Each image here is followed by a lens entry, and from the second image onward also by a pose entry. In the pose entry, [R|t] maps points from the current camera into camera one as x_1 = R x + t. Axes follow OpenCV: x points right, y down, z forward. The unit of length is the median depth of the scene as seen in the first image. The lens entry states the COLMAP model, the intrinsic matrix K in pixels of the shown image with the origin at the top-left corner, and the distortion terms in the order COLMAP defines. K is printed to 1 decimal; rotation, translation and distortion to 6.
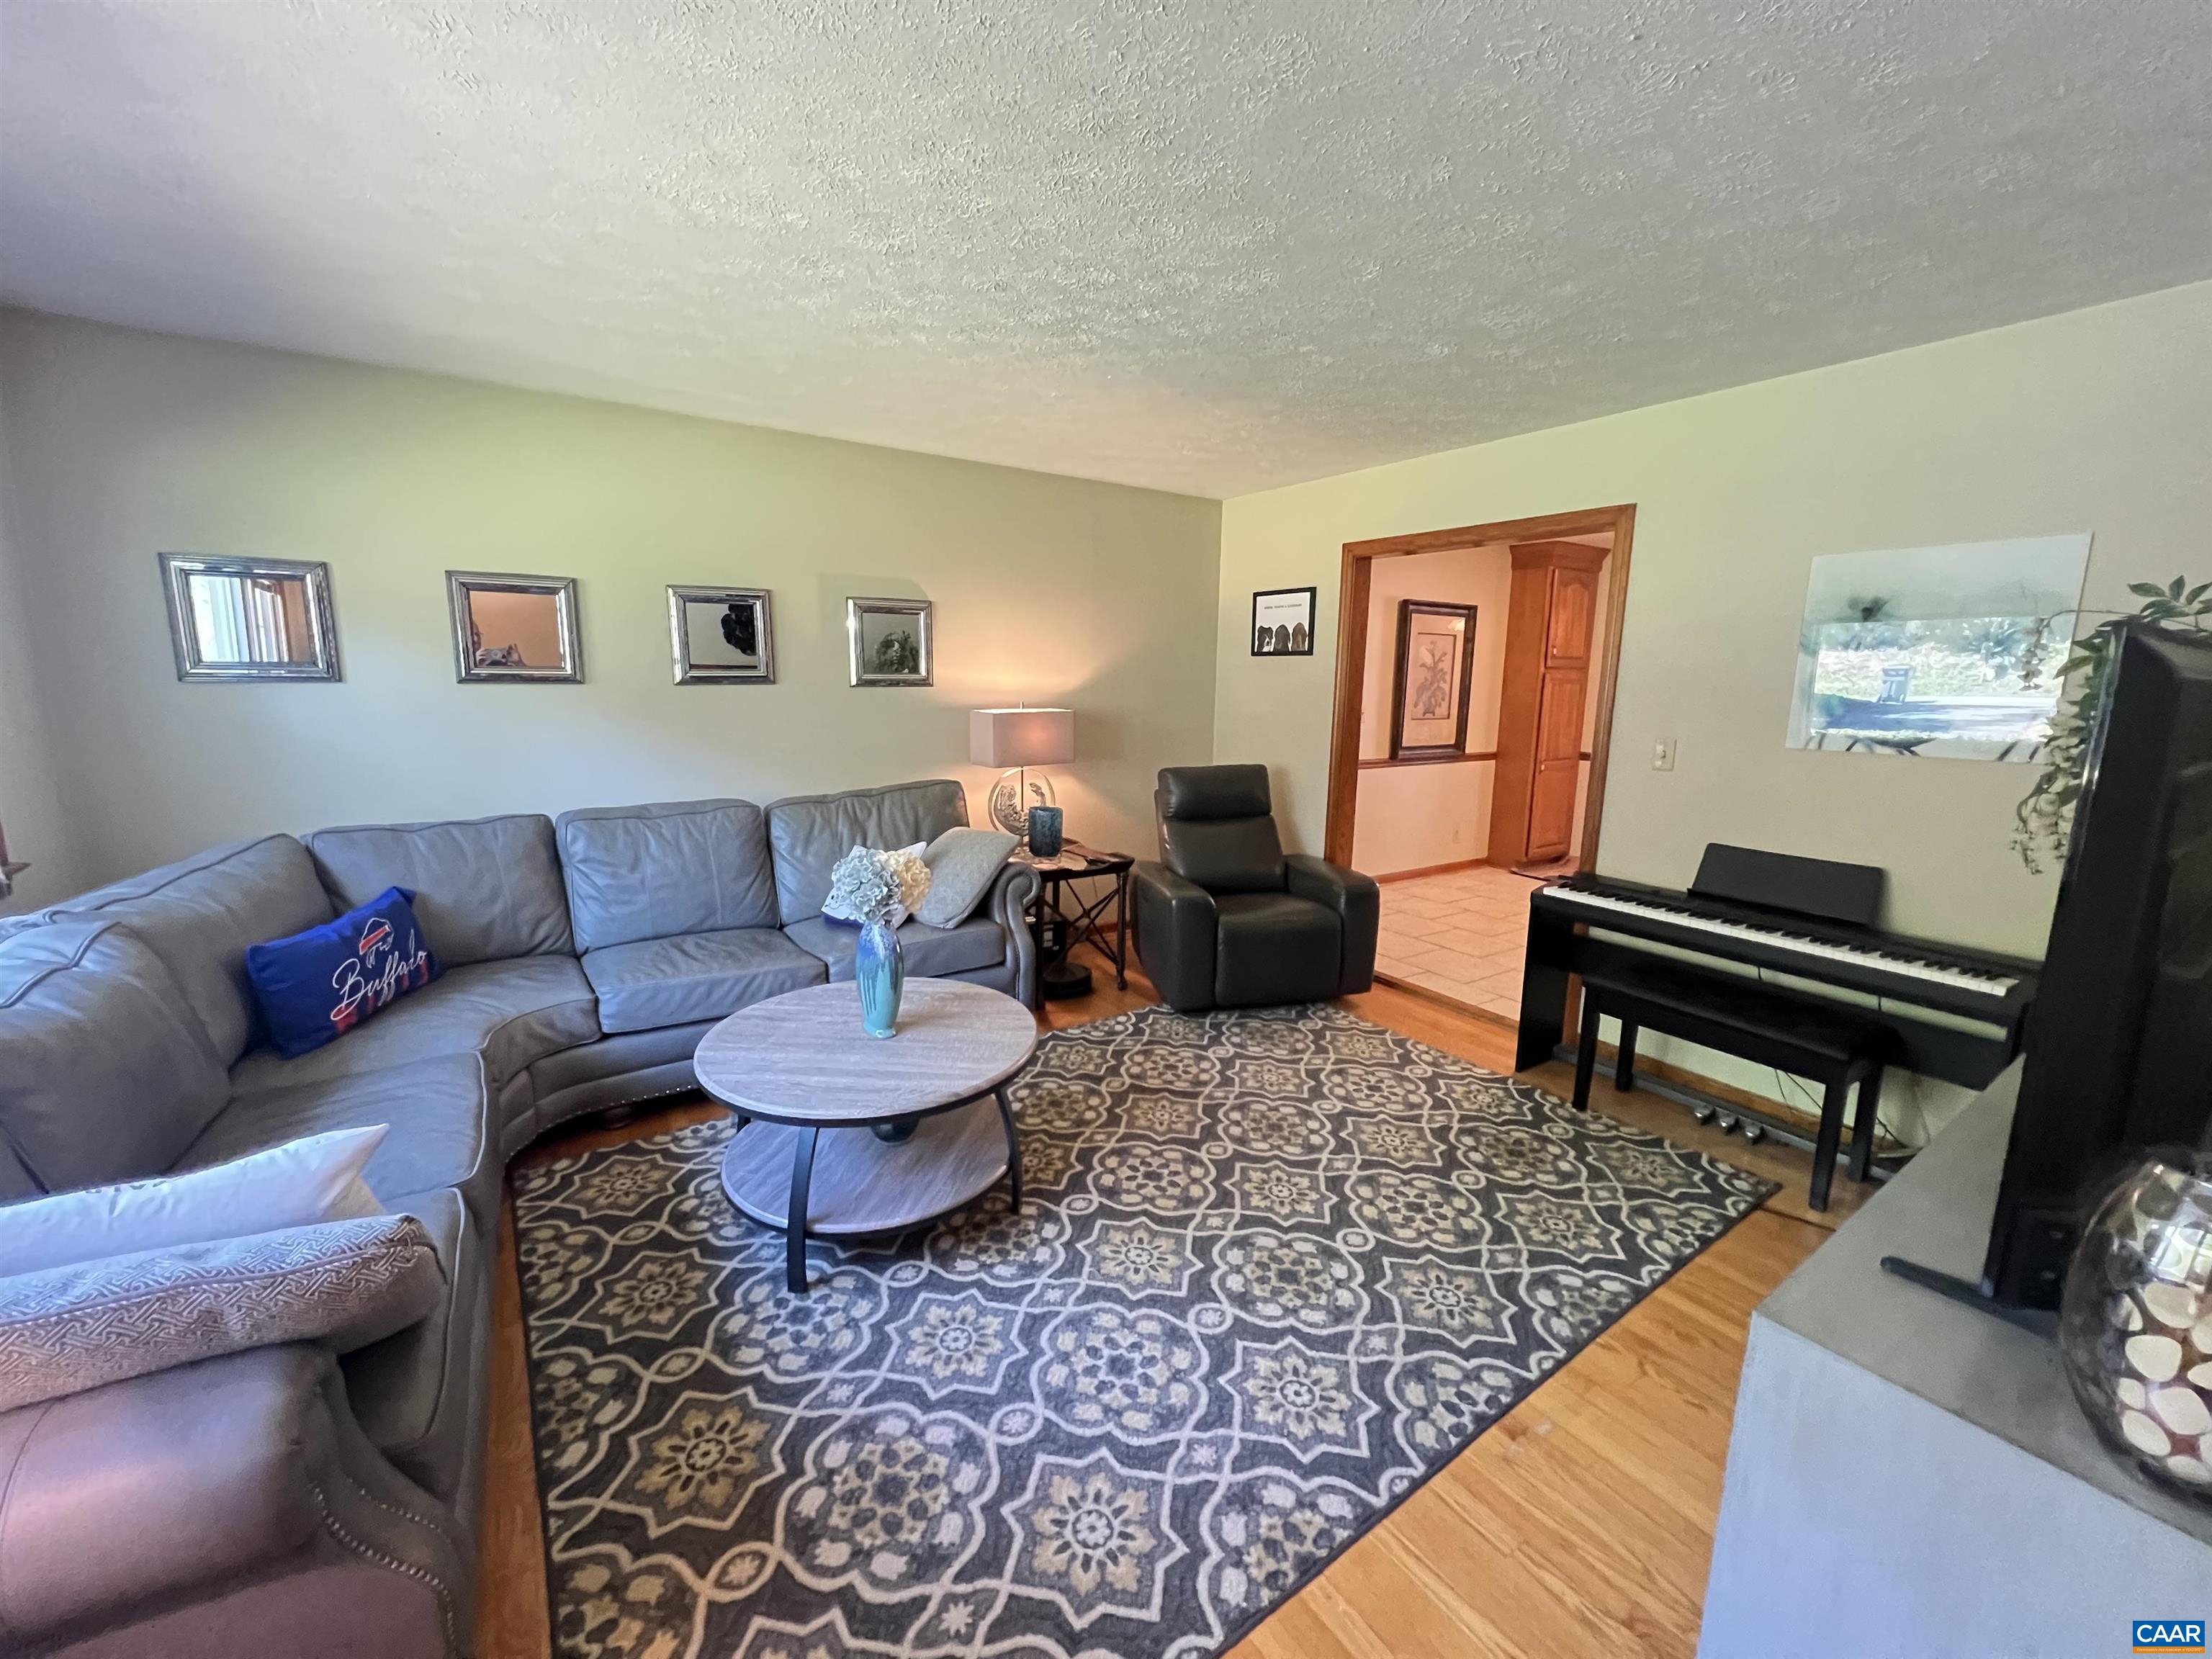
lens RADIAL K [[885.1, 0, 1087.3], [0, 885.1, 831.5], [0, 0, 1]] dist [-0.001746, 0.000175]
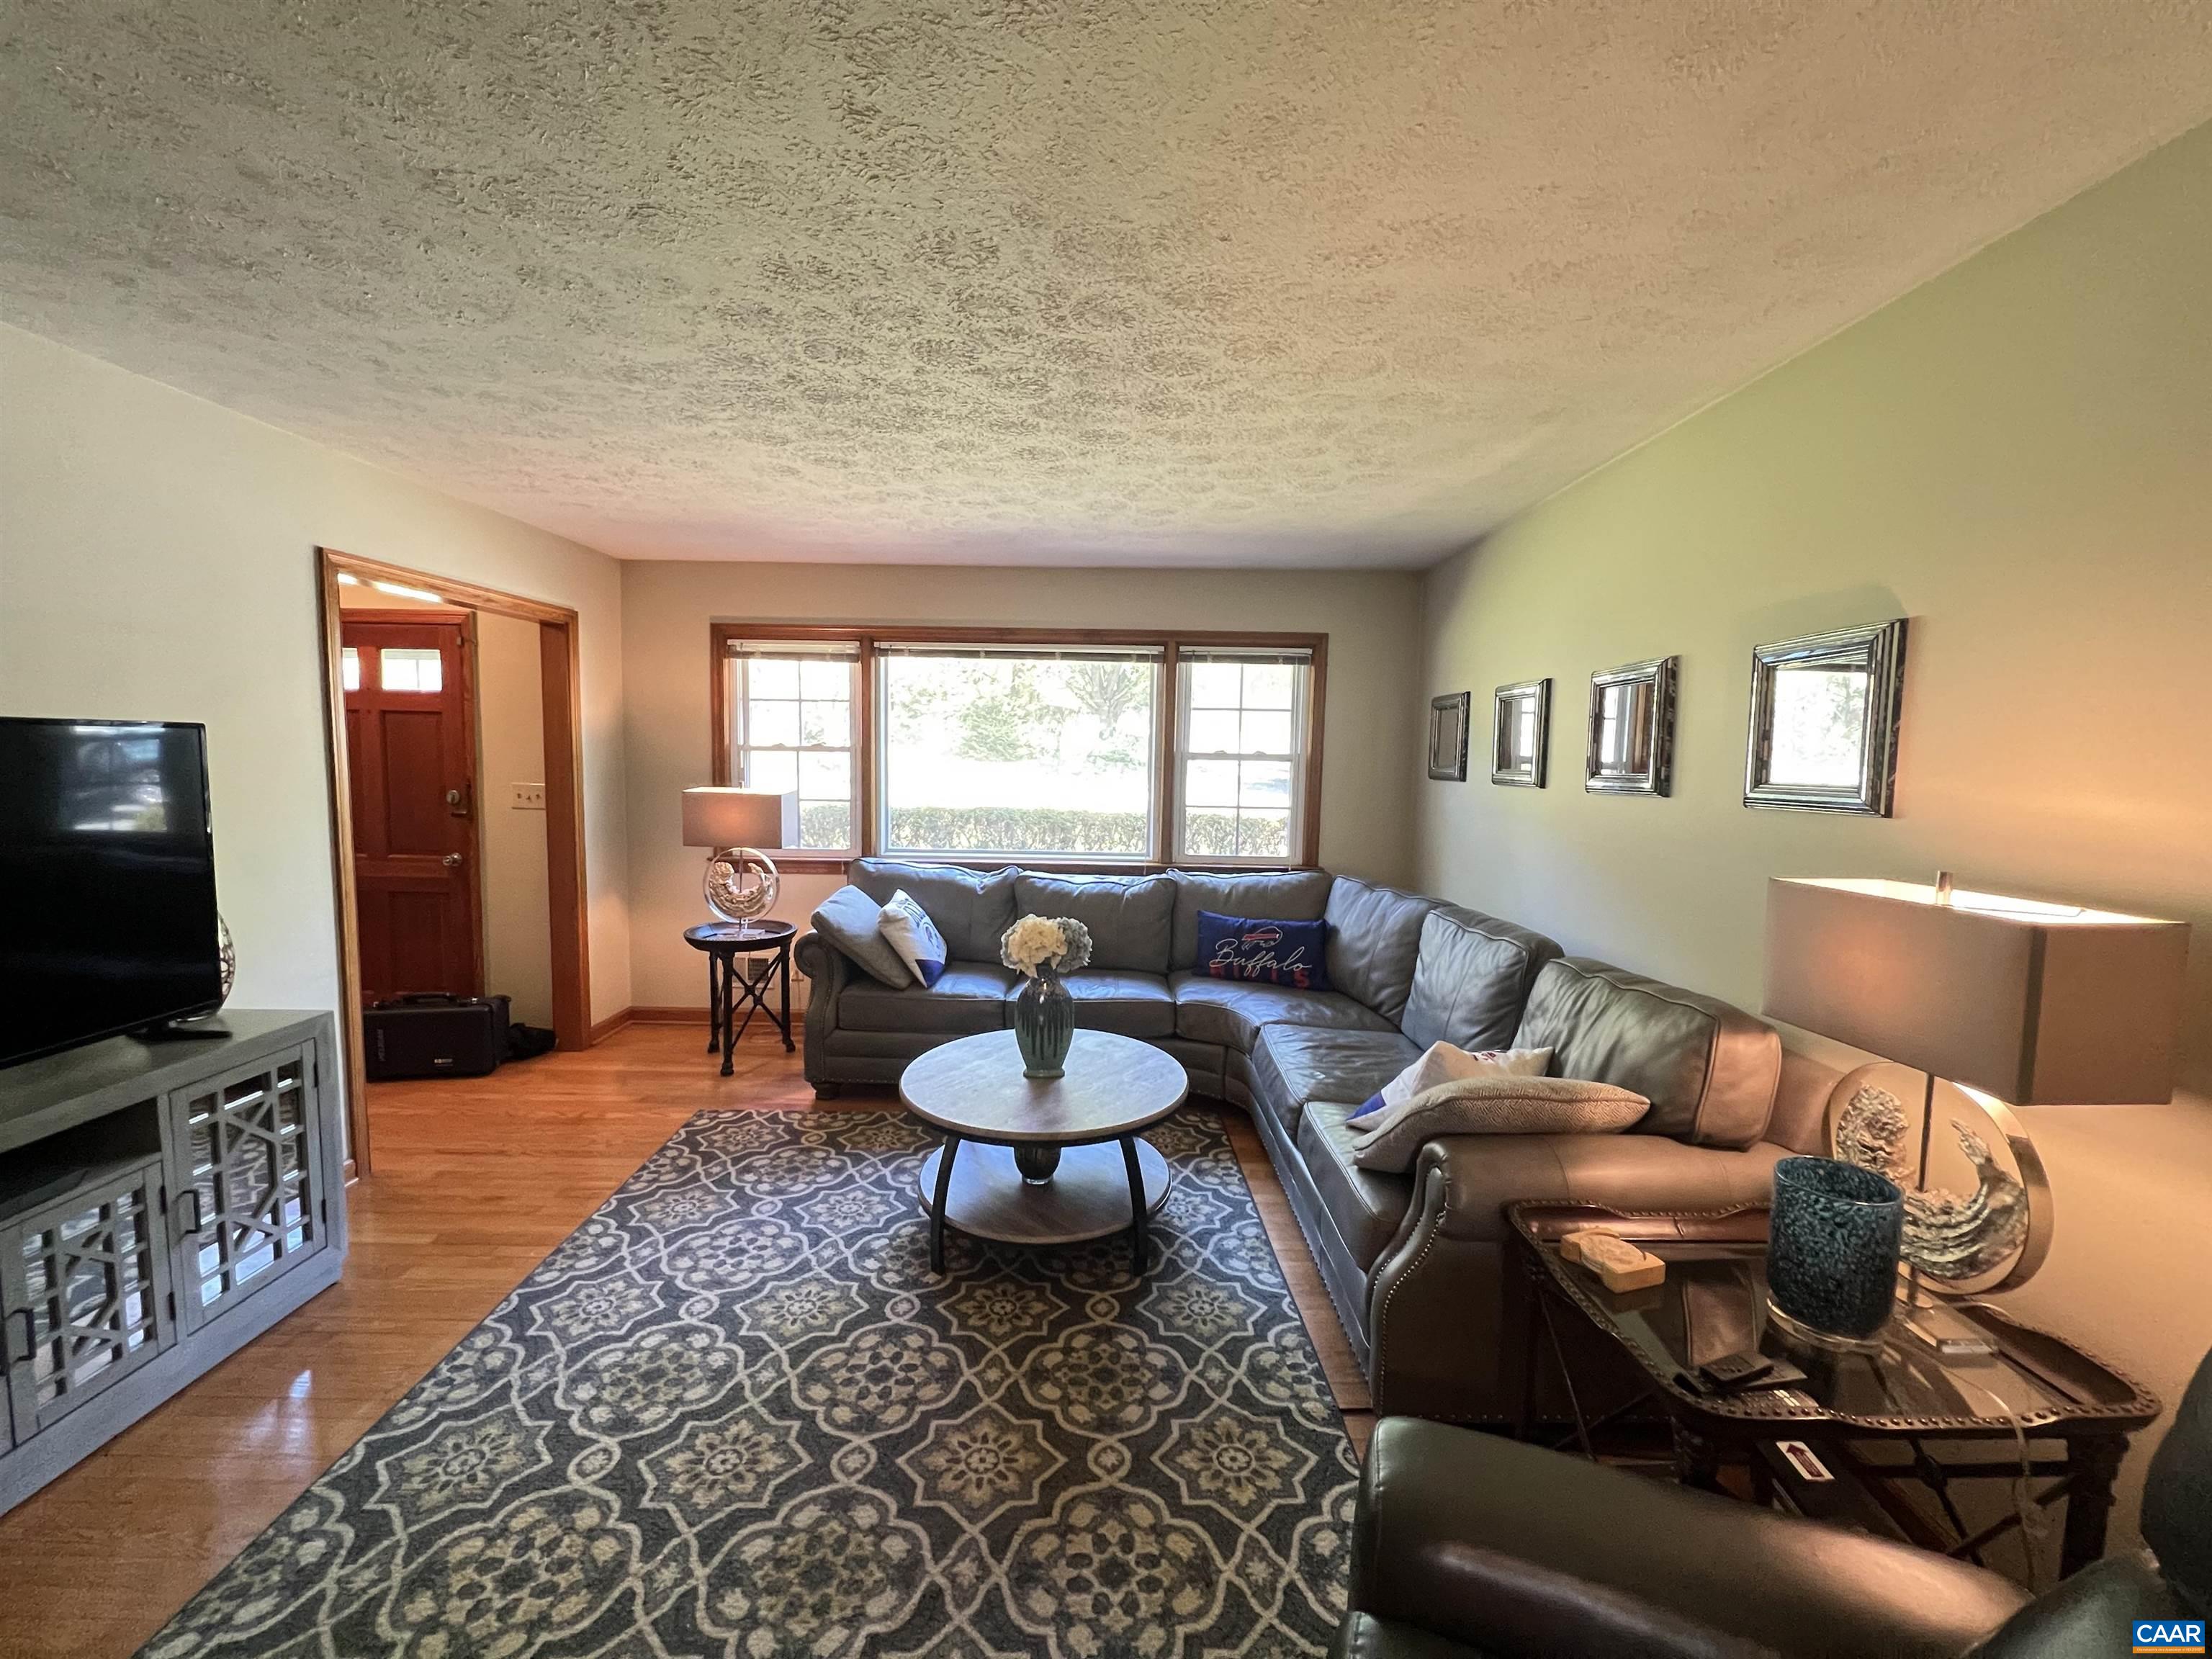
lens RADIAL K [[885.1, 0, 1103.0], [0, 885.1, 815.7], [0, 0, 1]] dist [-0.001746, 0.000175]
pose [[-0.543287, 0.032596, -0.838914, 0.720421], [-0.174686, 0.972987, 0.150933, -0.303970], [0.821172, 0.228546, -0.522917, 1.704103]]
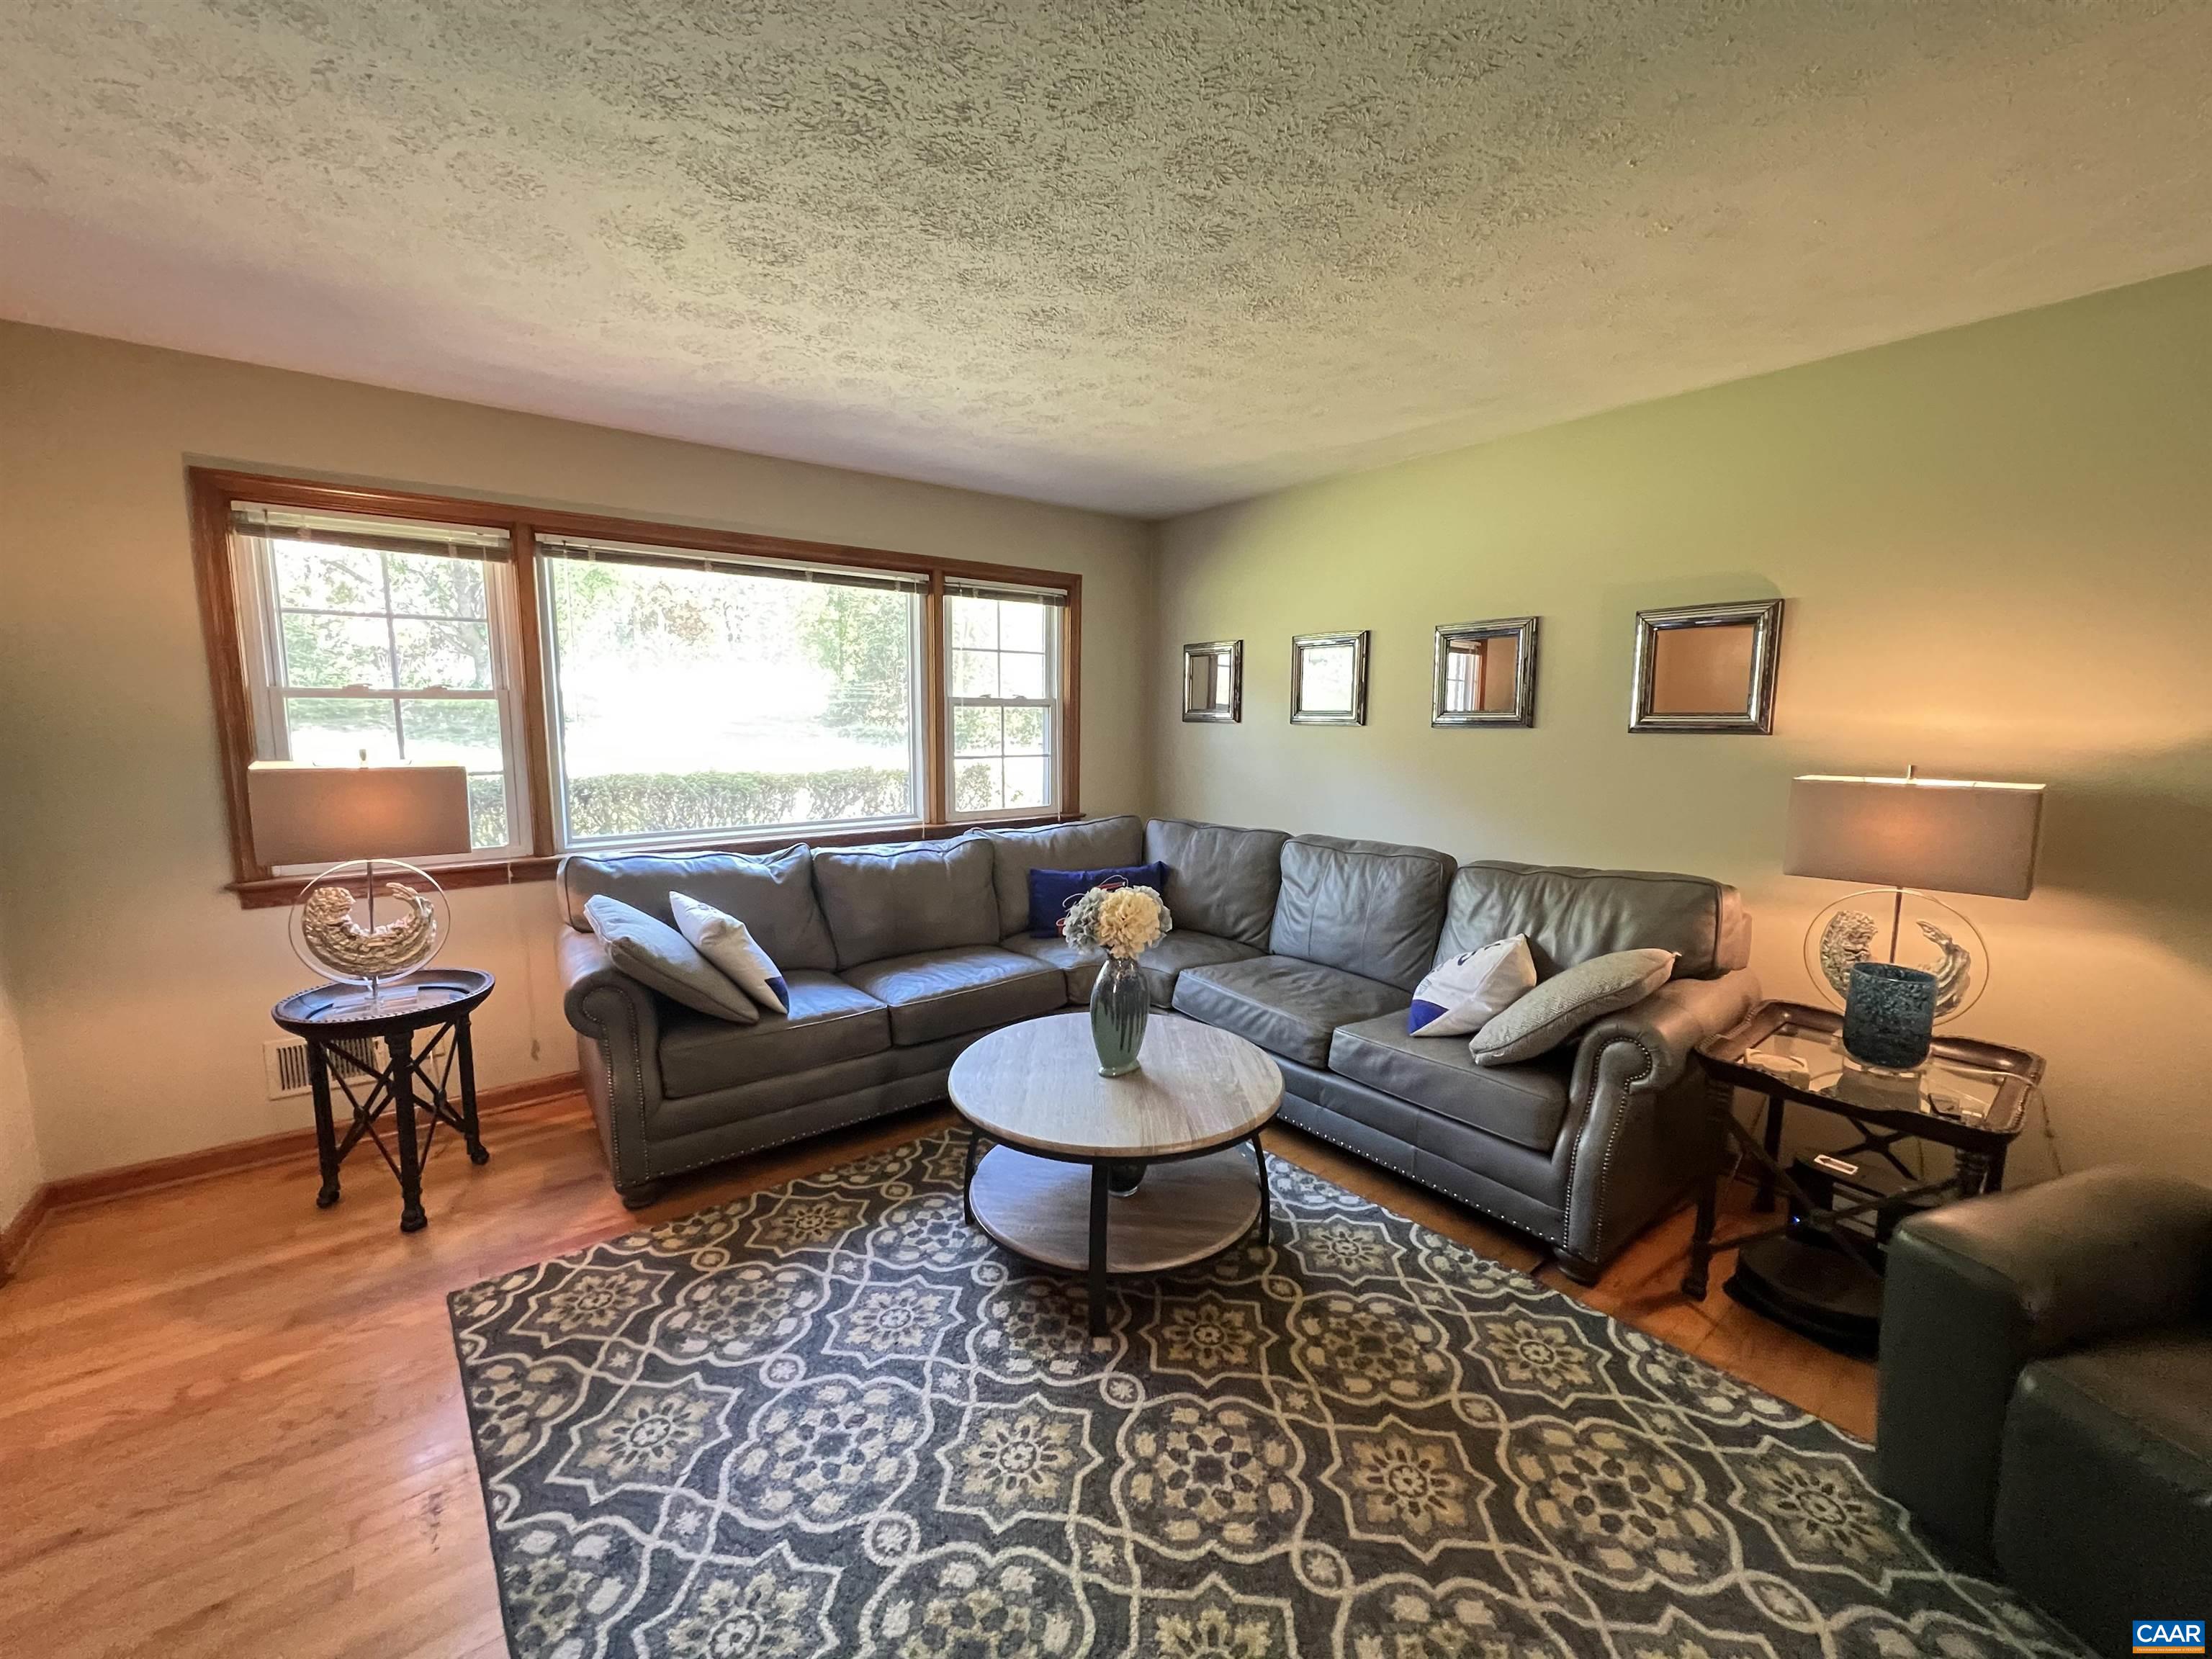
lens RADIAL K [[885.1, 0, 1109.2], [0, 885.1, 818.2], [0, 0, 1]] dist [-0.001746, 0.000175]
pose [[0.094454, 0.104445, -0.990035, 0.761807], [-0.180870, 0.979731, 0.086102, -0.139275], [0.978961, 0.170935, 0.111430, 0.897375]]
